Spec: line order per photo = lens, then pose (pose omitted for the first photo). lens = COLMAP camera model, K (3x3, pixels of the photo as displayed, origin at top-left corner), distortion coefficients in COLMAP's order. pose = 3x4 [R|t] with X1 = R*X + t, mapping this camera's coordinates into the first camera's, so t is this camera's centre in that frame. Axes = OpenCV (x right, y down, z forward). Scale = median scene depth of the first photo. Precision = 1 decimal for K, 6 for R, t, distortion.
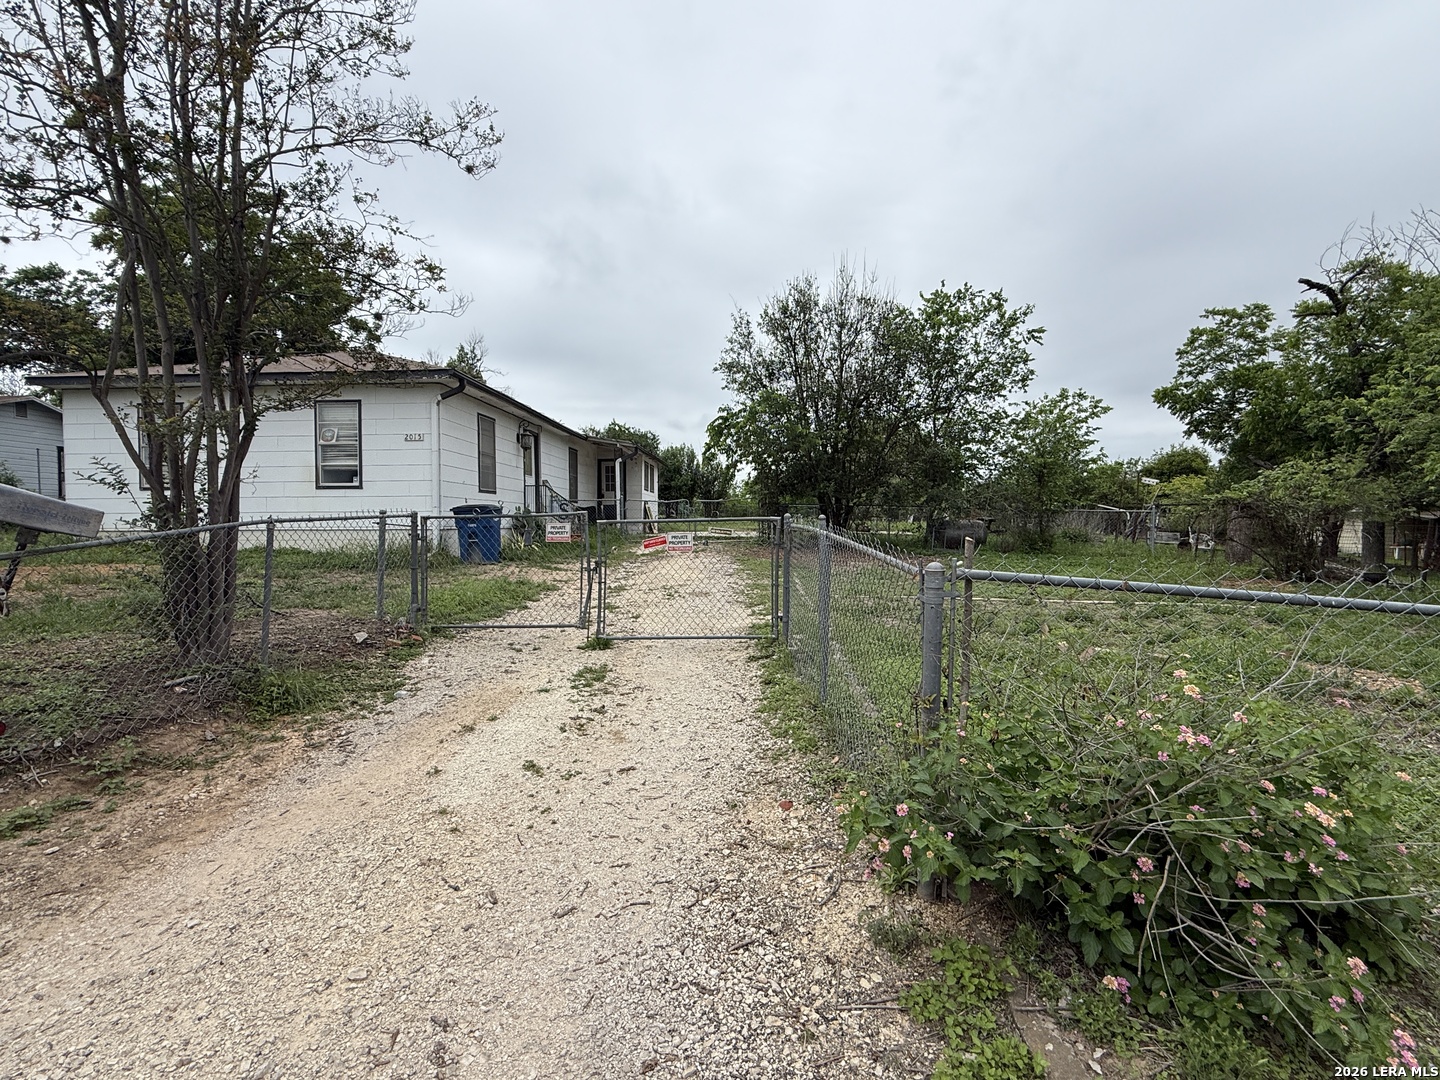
lens RADIAL K [[657.7, 0, 731.5], [0, 657.7, 543.0], [0, 0, 1]] dist [0.000518, -0.001759]
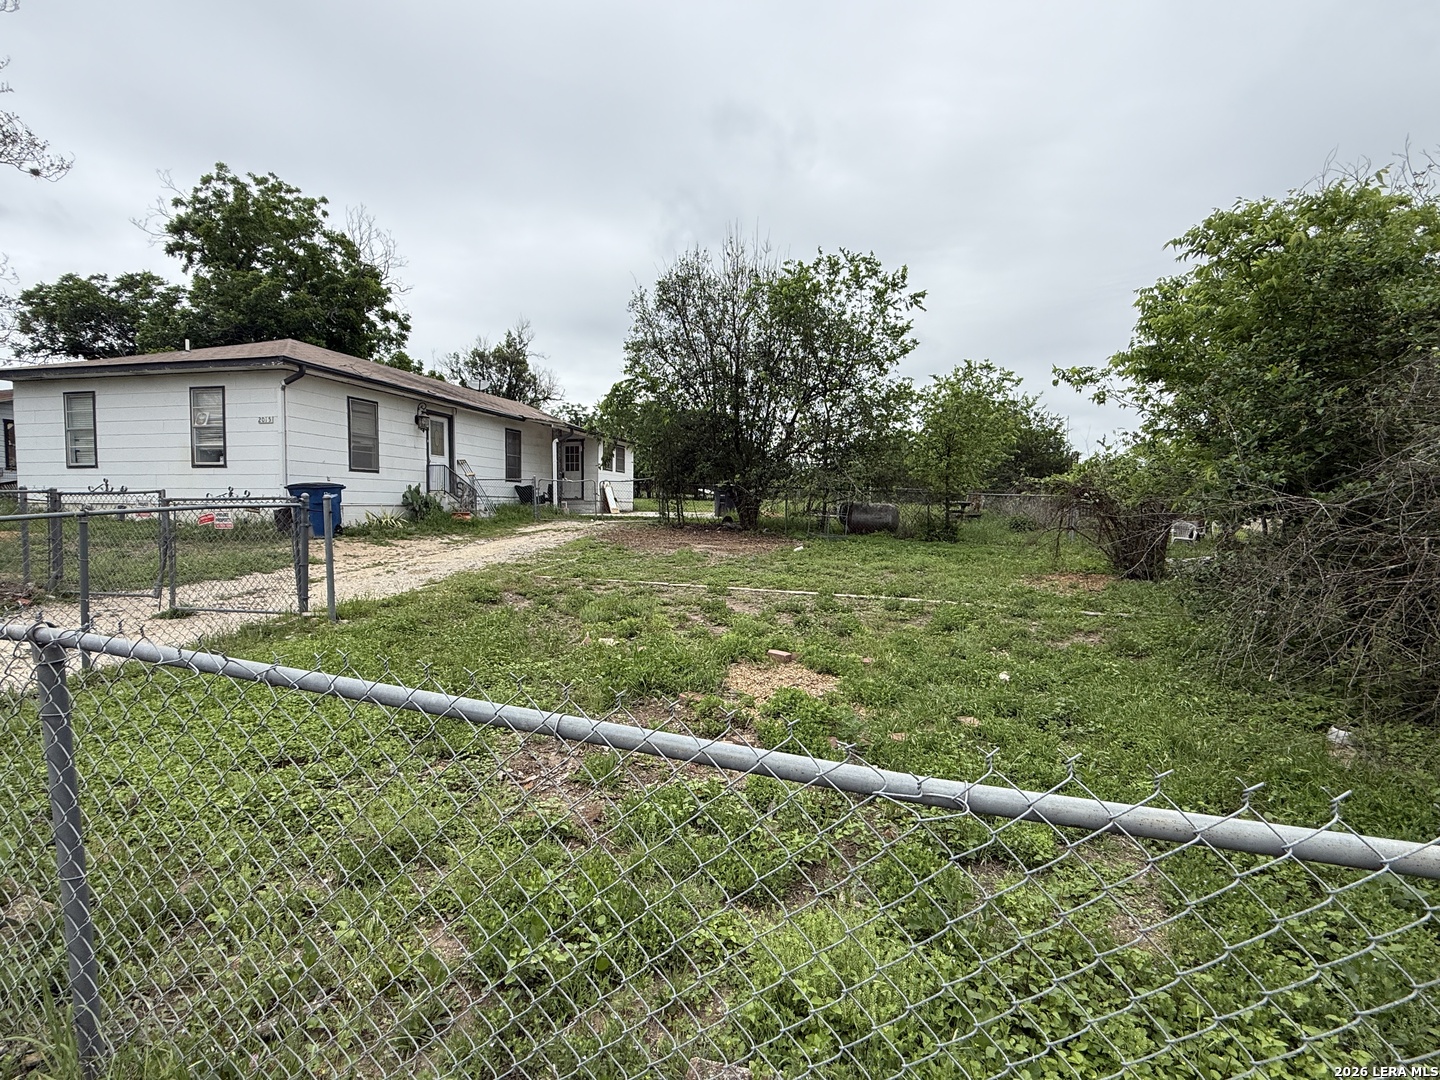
lens RADIAL K [[657.7, 0, 714.1], [0, 657.7, 546.3], [0, 0, 1]] dist [0.000518, -0.001759]
pose [[0.985042, 0.023575, -0.170697, 0.814800], [-0.017779, 0.999215, 0.035403, -0.007466], [0.171397, -0.031839, 0.984687, 0.093703]]
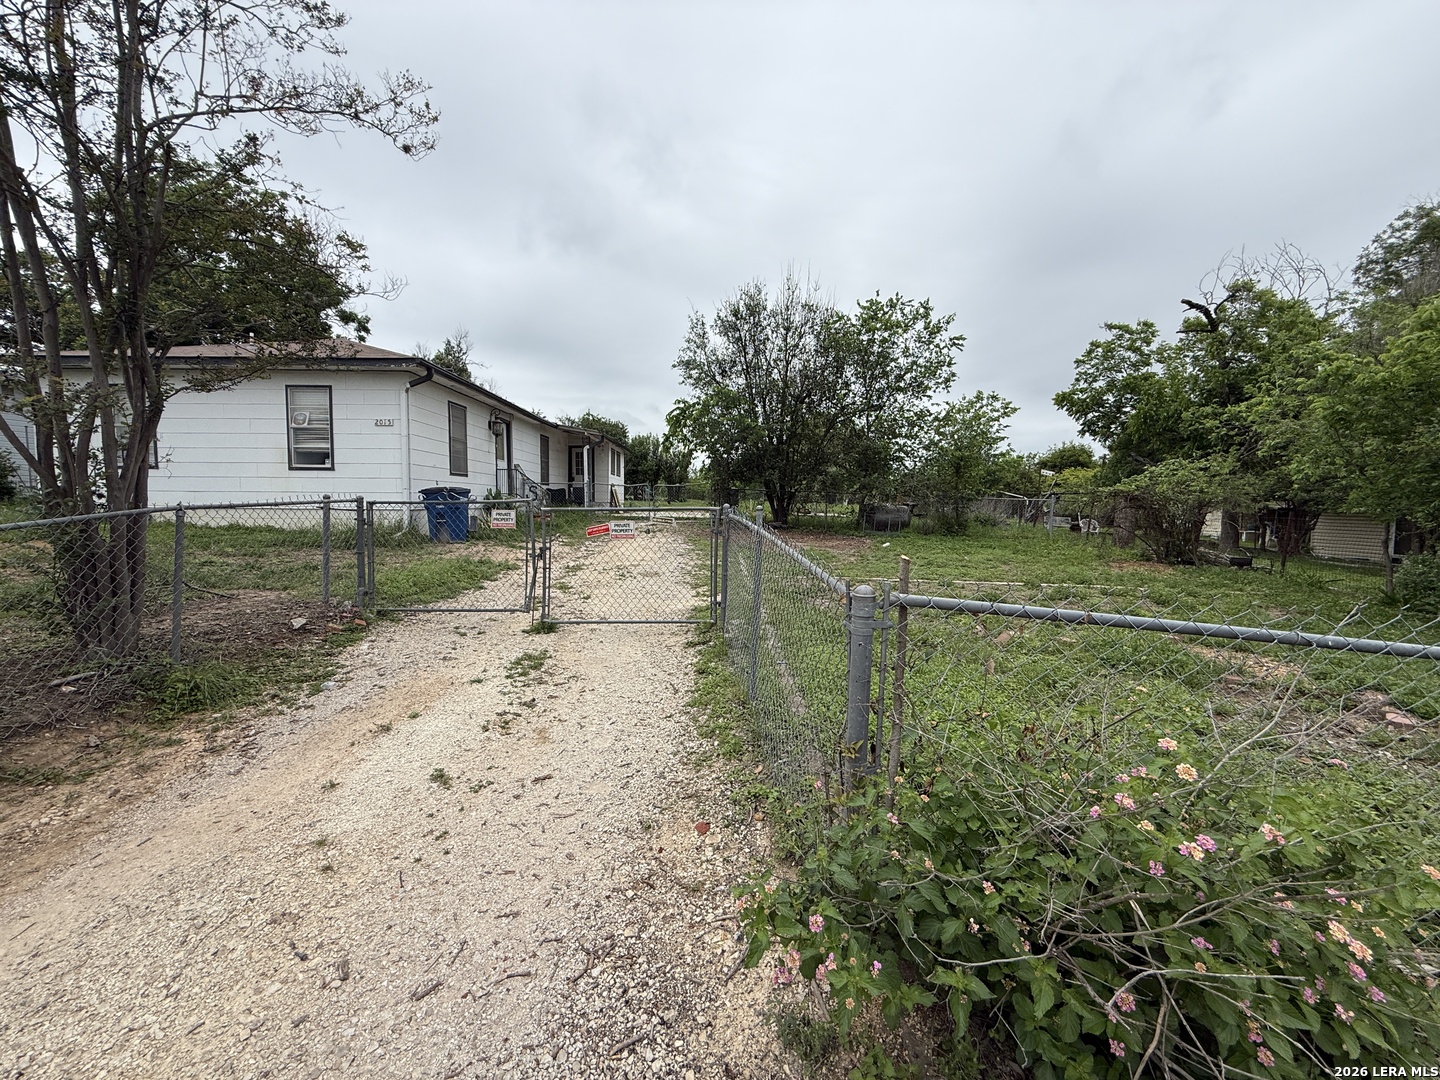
lens RADIAL K [[565.7, 0, 726.4], [0, 565.7, 541.2], [0, 0, 1]] dist [-0.002772, 0.000162]
pose [[0.998251, 0.008184, 0.058556, 0.030275], [-0.010383, 0.999248, 0.037352, -0.017287], [-0.058206, -0.037895, 0.997585, 0.097573]]
